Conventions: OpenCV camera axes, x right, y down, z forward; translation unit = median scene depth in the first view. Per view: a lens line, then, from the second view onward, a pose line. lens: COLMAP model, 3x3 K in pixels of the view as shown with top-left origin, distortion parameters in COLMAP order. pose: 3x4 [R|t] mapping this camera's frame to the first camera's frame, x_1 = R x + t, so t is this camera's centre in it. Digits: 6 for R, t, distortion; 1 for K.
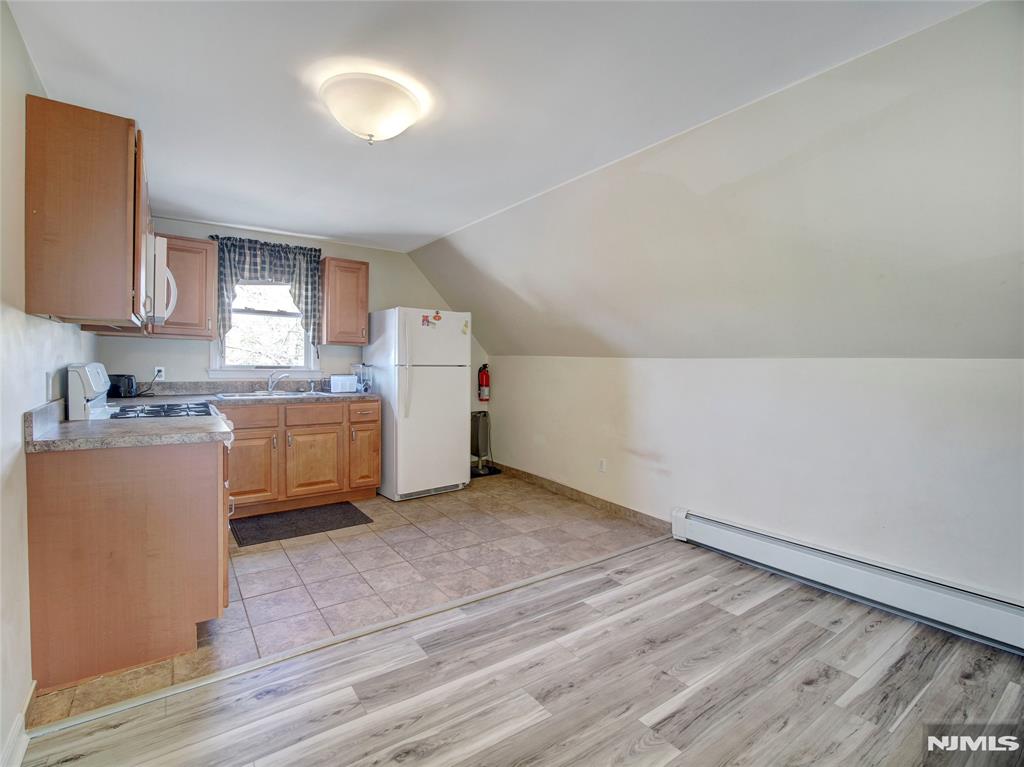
lens RADIAL K [[468.6, 0, 510.4], [0, 468.6, 380.2], [0, 0, 1]] dist [-0.003558, -0.002720]
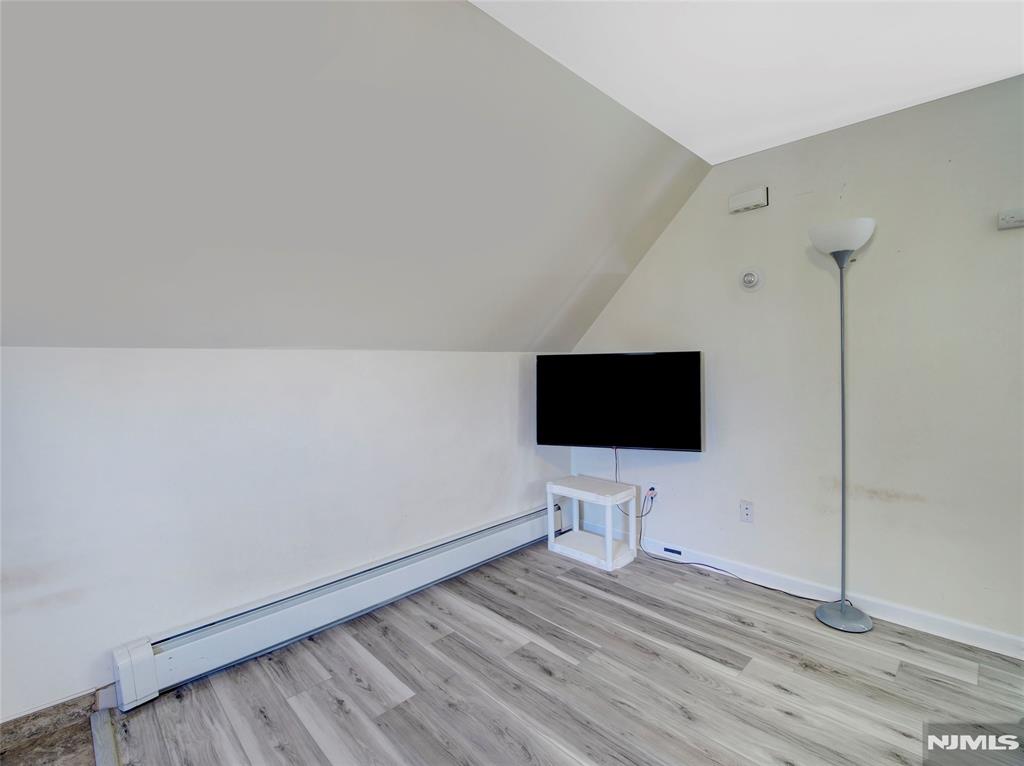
lens RADIAL K [[468.6, 0, 513.2], [0, 468.6, 374.9], [0, 0, 1]] dist [-0.003558, -0.002720]
pose [[-0.148821, -0.031018, 0.988378, -0.254353], [0.035496, 0.998696, 0.036686, -0.027335], [-0.988227, 0.040543, -0.147526, 0.917244]]
